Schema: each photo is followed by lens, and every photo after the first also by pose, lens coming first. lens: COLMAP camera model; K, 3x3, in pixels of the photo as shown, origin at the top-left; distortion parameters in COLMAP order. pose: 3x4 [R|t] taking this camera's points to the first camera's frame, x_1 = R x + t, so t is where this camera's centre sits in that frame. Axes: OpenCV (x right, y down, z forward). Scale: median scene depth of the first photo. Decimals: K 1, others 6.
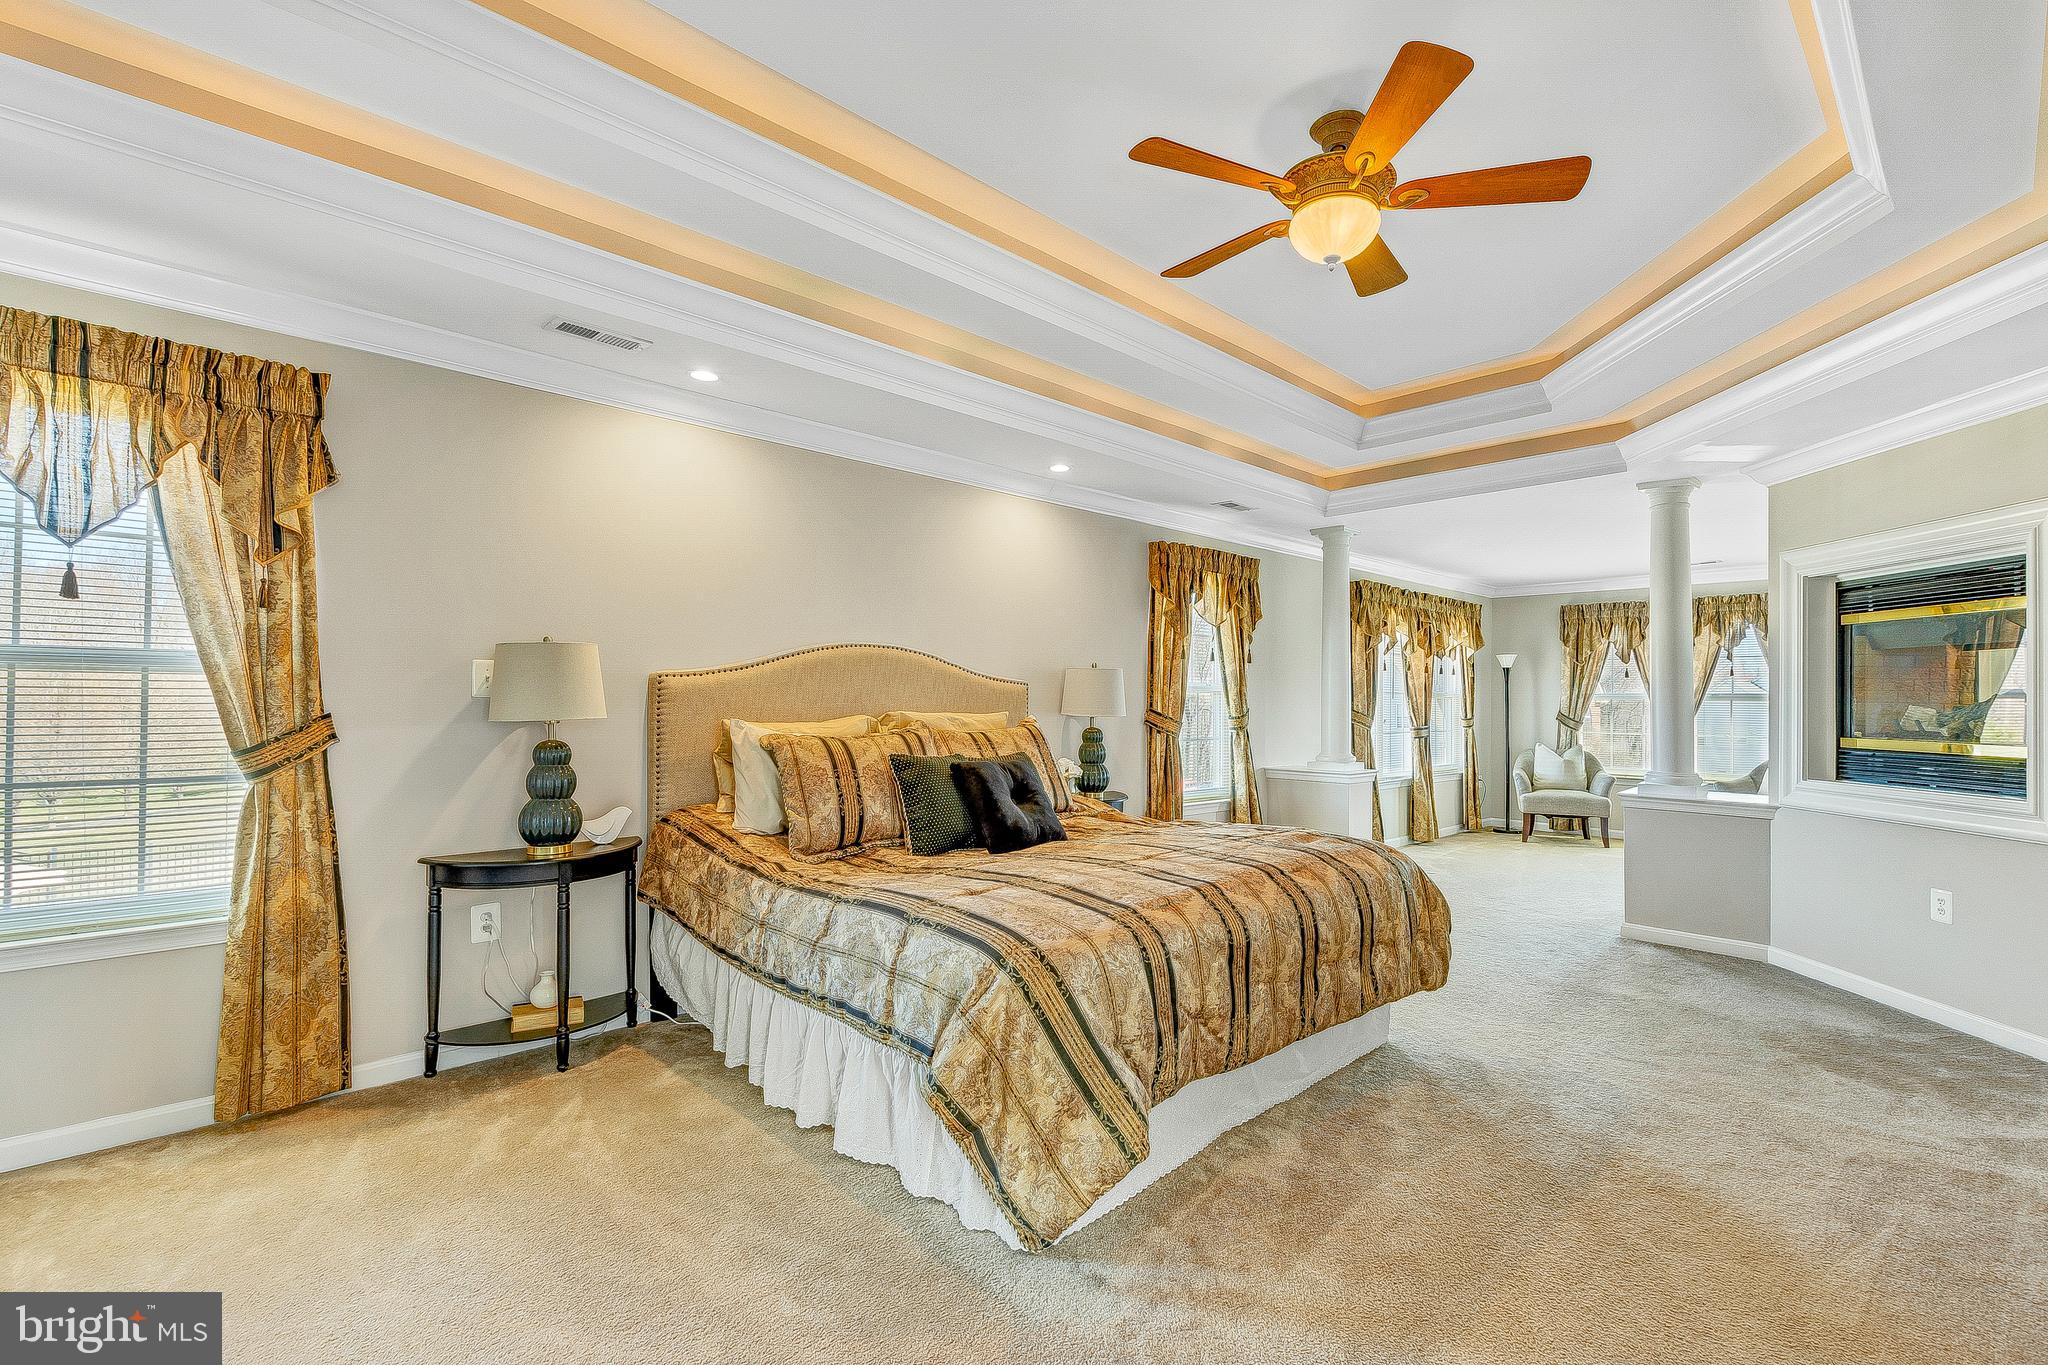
lens RADIAL K [[917.1, 0, 1024.0], [0, 917.1, 682.5], [0, 0, 1]] dist [0.003948, -0.004470]
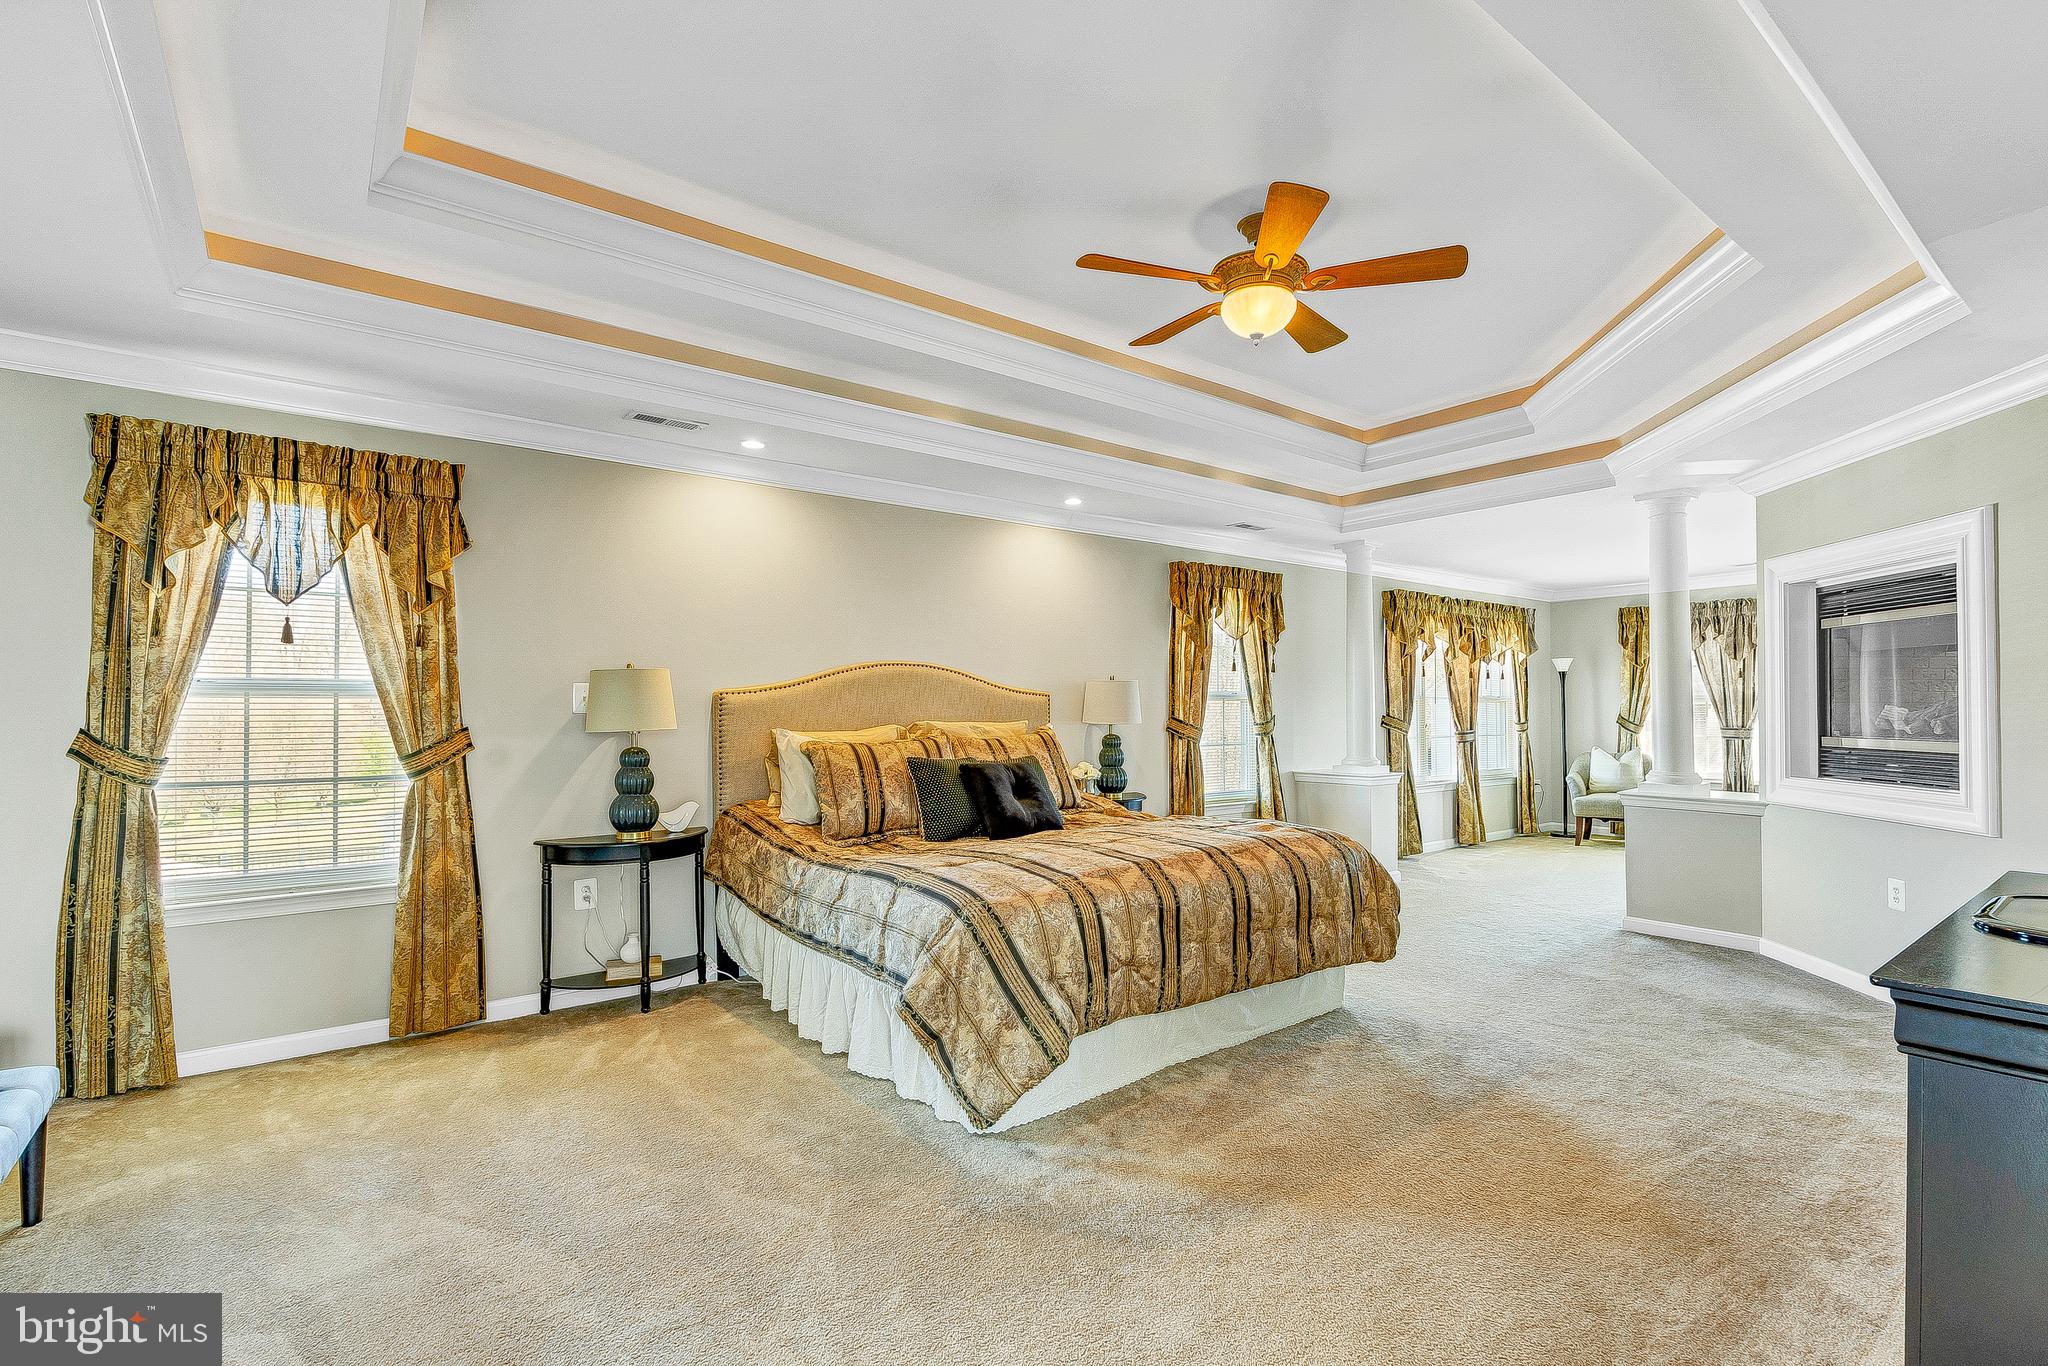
lens RADIAL K [[933.1, 0, 1028.7], [0, 933.1, 690.1], [0, 0, 1]] dist [-0.001825, 0.000115]
pose [[0.995591, -0.013705, -0.092797, 0.149172], [0.013531, 0.999905, -0.002507, -0.004208], [0.092823, 0.001240, 0.995682, -0.228554]]
